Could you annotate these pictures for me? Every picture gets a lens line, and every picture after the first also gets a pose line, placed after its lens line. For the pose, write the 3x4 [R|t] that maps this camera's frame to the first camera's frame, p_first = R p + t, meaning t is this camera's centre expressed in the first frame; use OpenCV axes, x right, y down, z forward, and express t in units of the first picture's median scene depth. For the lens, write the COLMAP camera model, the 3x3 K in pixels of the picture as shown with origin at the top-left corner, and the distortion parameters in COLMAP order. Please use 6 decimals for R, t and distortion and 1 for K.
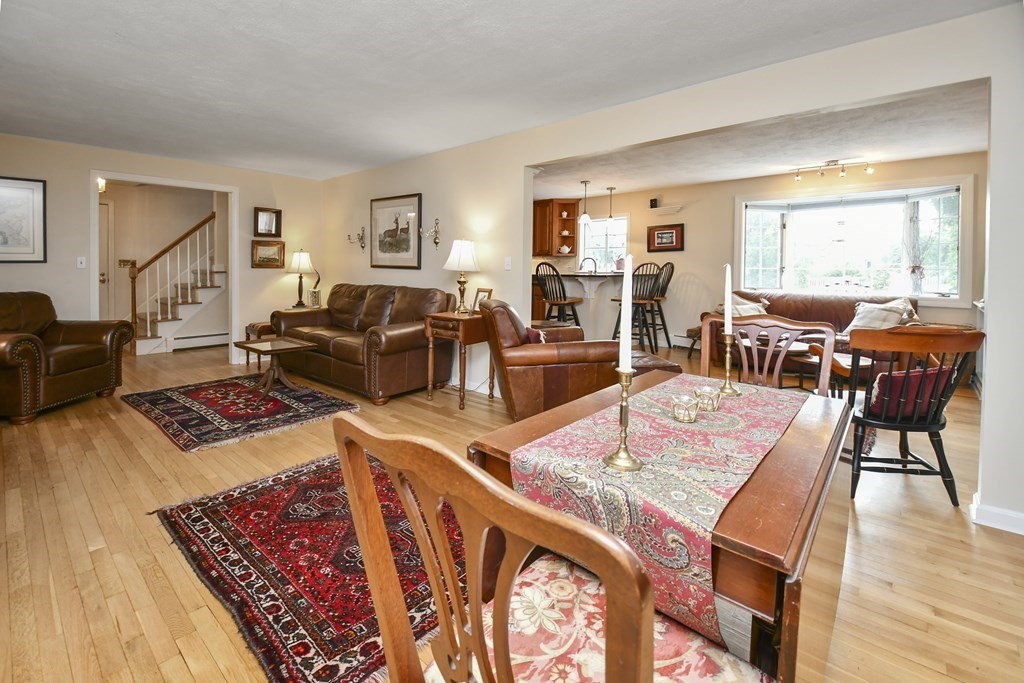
lens RADIAL K [[457.0, 0, 499.7], [0, 457.0, 281.5], [0, 0, 1]] dist [0.000127, -0.012527]
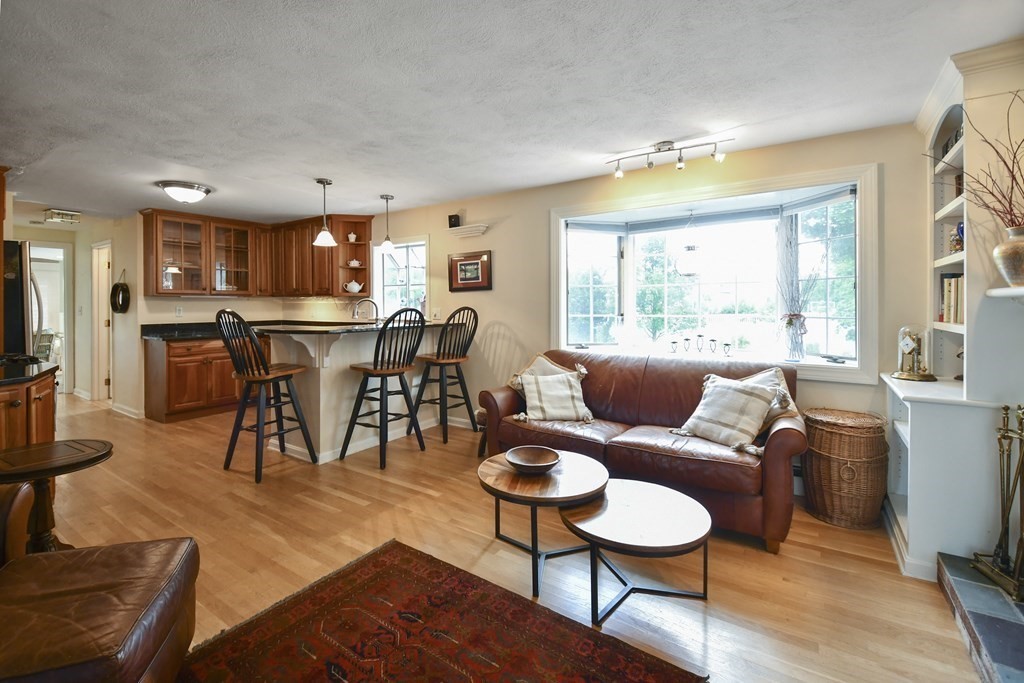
lens RADIAL K [[441.1, 0, 505.8], [0, 441.1, 308.2], [0, 0, 1]] dist [-0.001172, -0.000679]
pose [[0.989266, 0.000372, 0.146124, 0.362693], [0.003453, 0.999658, -0.025920, -0.024259], [-0.146084, 0.026146, 0.988927, 0.377666]]
